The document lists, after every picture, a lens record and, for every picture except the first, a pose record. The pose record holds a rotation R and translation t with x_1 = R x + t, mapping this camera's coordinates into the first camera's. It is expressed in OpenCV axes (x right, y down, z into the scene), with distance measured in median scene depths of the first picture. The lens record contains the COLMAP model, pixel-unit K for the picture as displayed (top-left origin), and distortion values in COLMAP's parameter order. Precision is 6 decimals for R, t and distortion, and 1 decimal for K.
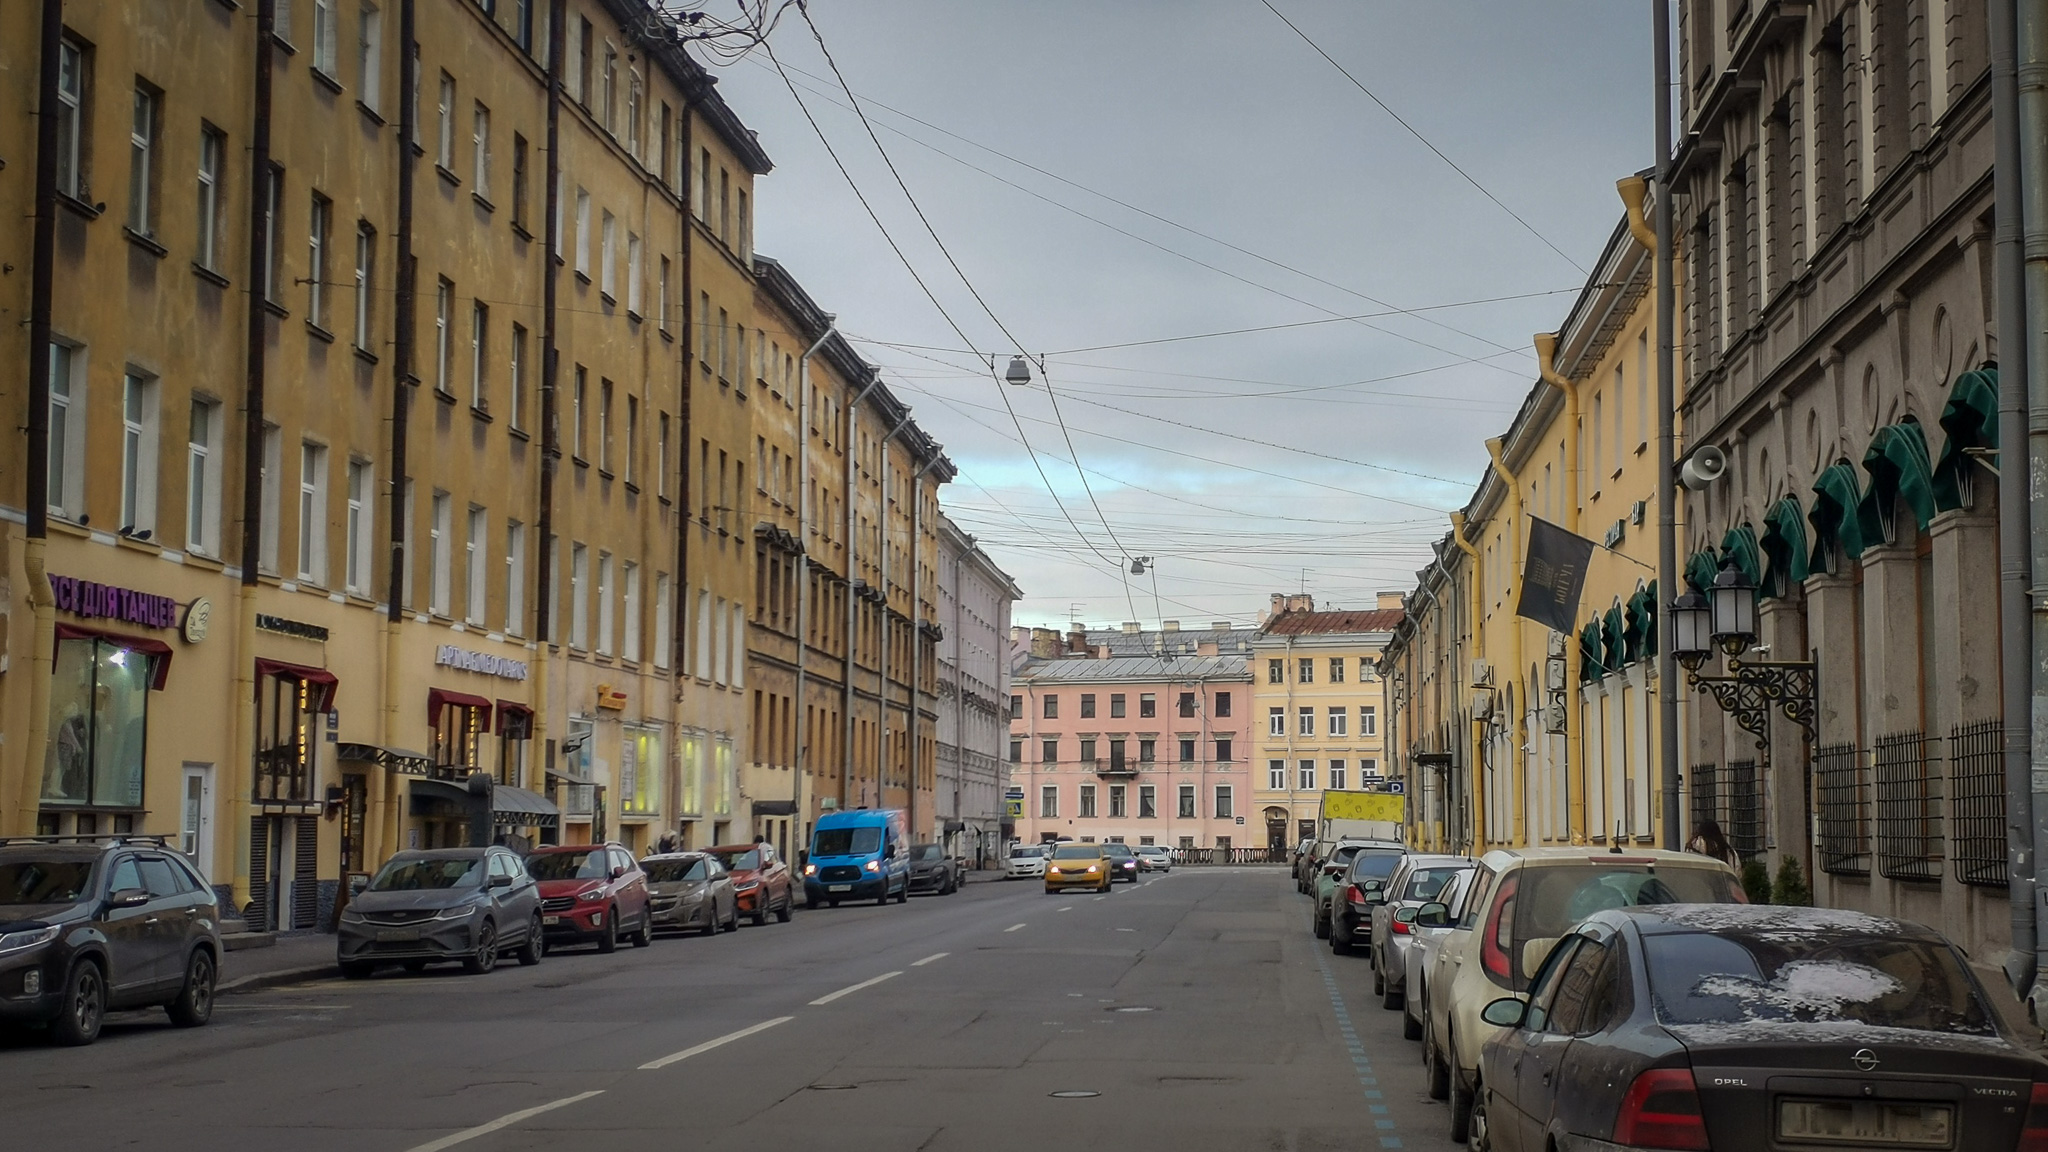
lens RADIAL K [[2610.7, 0, 1104.6], [0, 2610.7, 573.7], [0, 0, 1]] dist [0.067656, 0.000000]
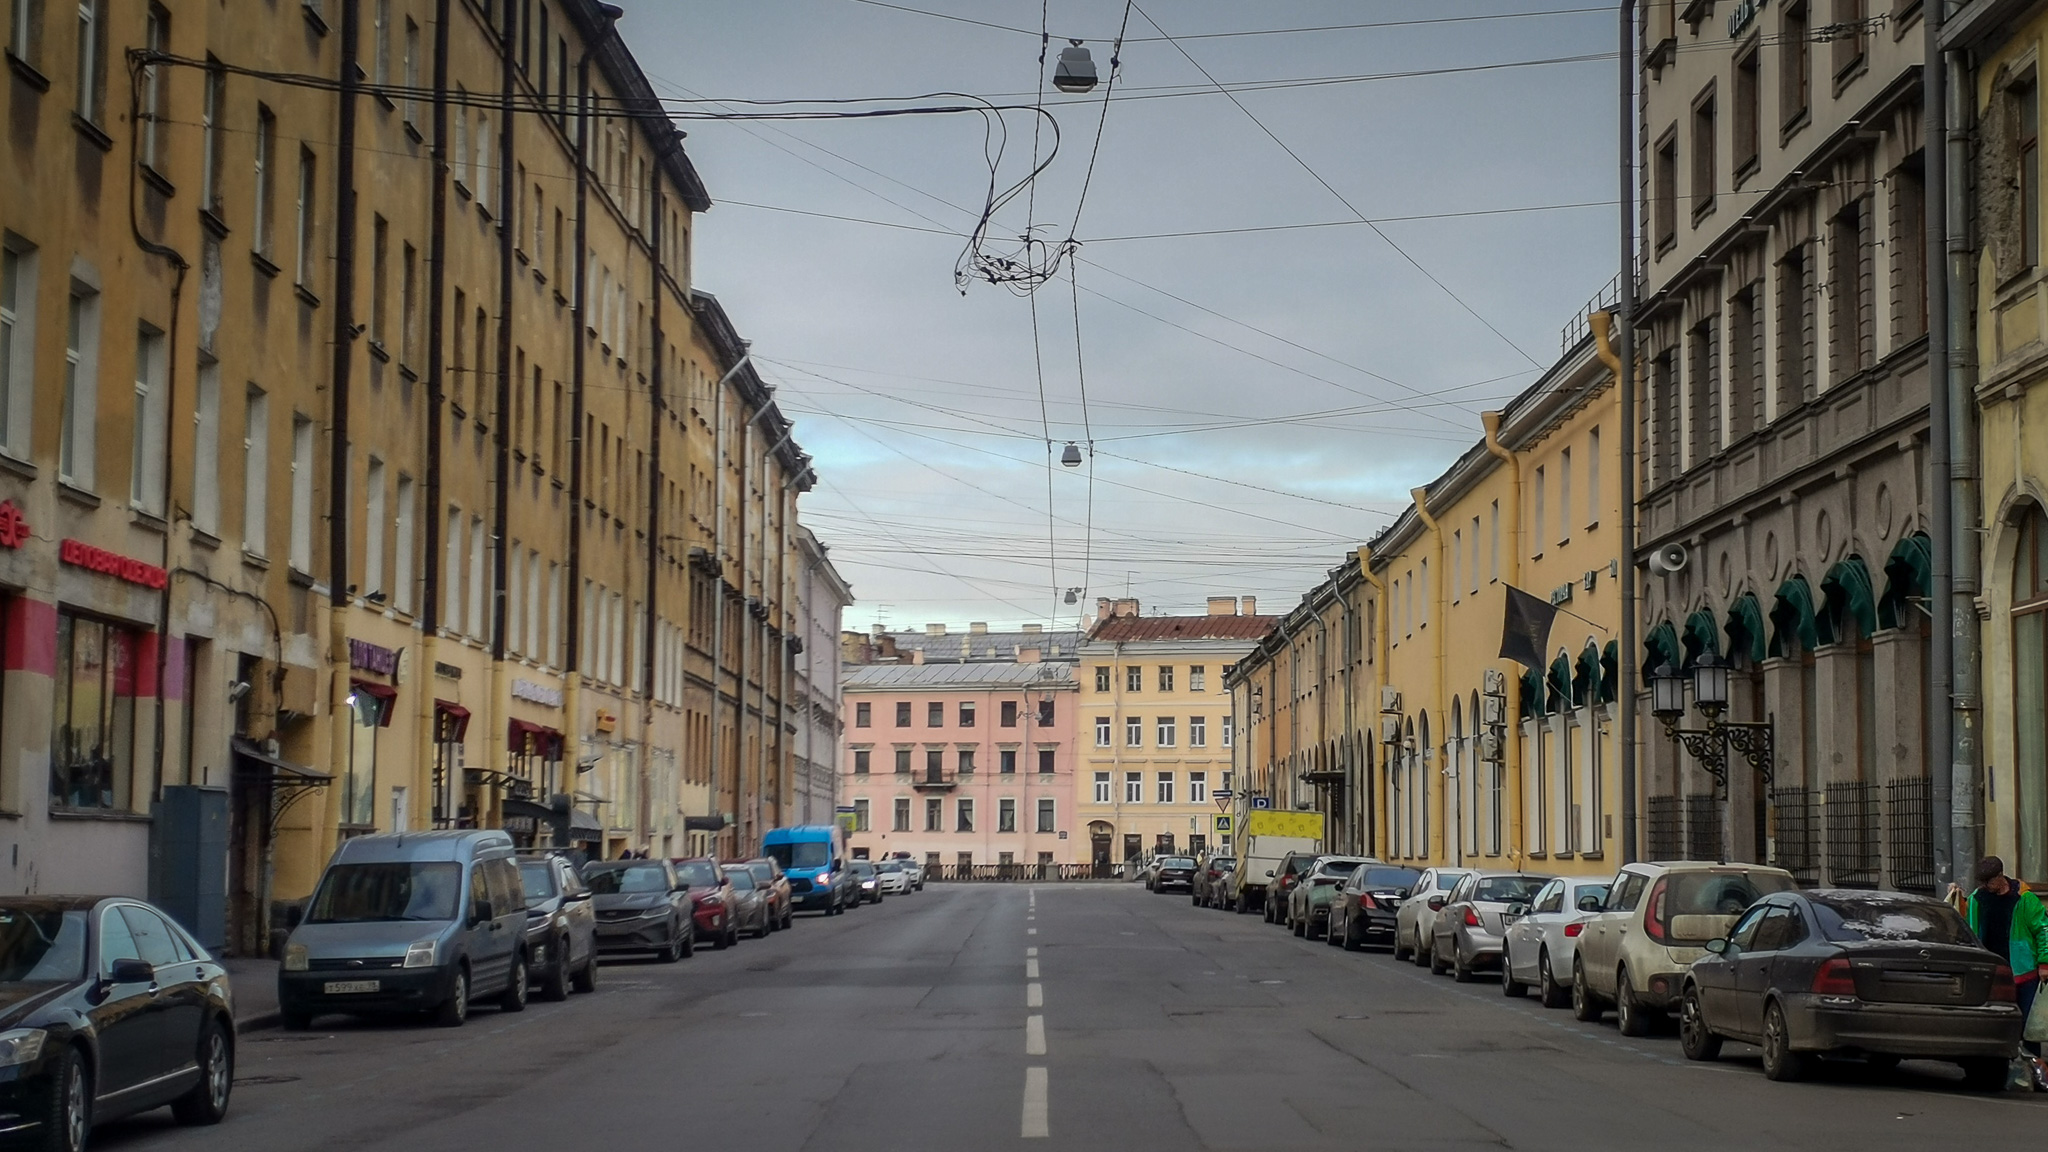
lens RADIAL K [[2891.4, 0, 1069.9], [0, 2891.4, 578.9], [0, 0, 1]] dist [0.111058, 0.000000]
pose [[0.997290, 0.009993, 0.072889, -0.069853], [-0.010448, 0.999928, 0.005866, -0.016189], [-0.072825, -0.006612, 0.997323, -0.161104]]
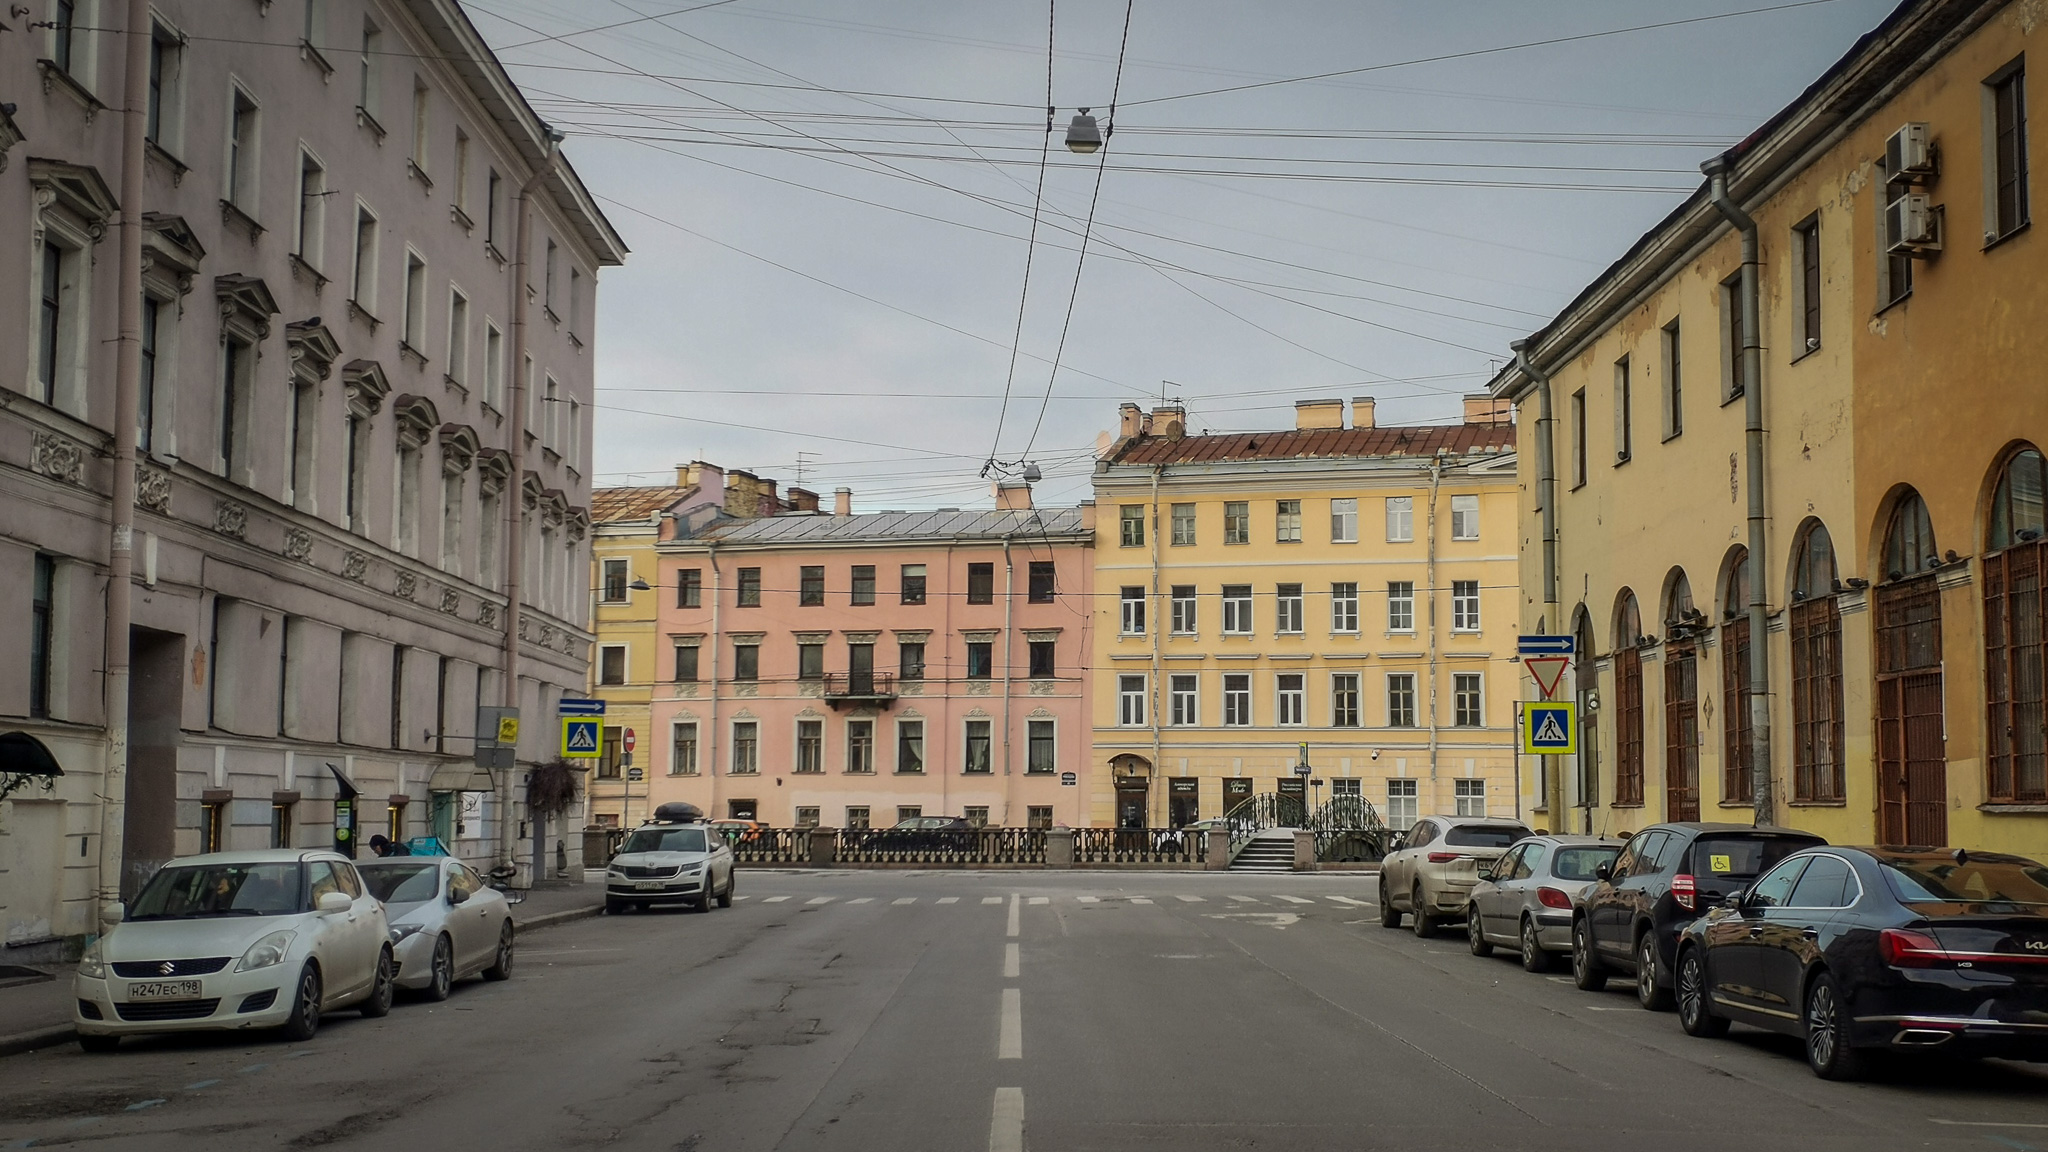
lens RADIAL K [[2039.9, 0, 1040.4], [0, 2039.9, 578.8], [0, 0, 1]] dist [0.046273, 0.000000]
pose [[0.997009, 0.010810, 0.076527, 0.029333], [-0.009933, 0.999881, -0.011835, 0.161907], [-0.076646, 0.011040, 0.996997, 1.599804]]
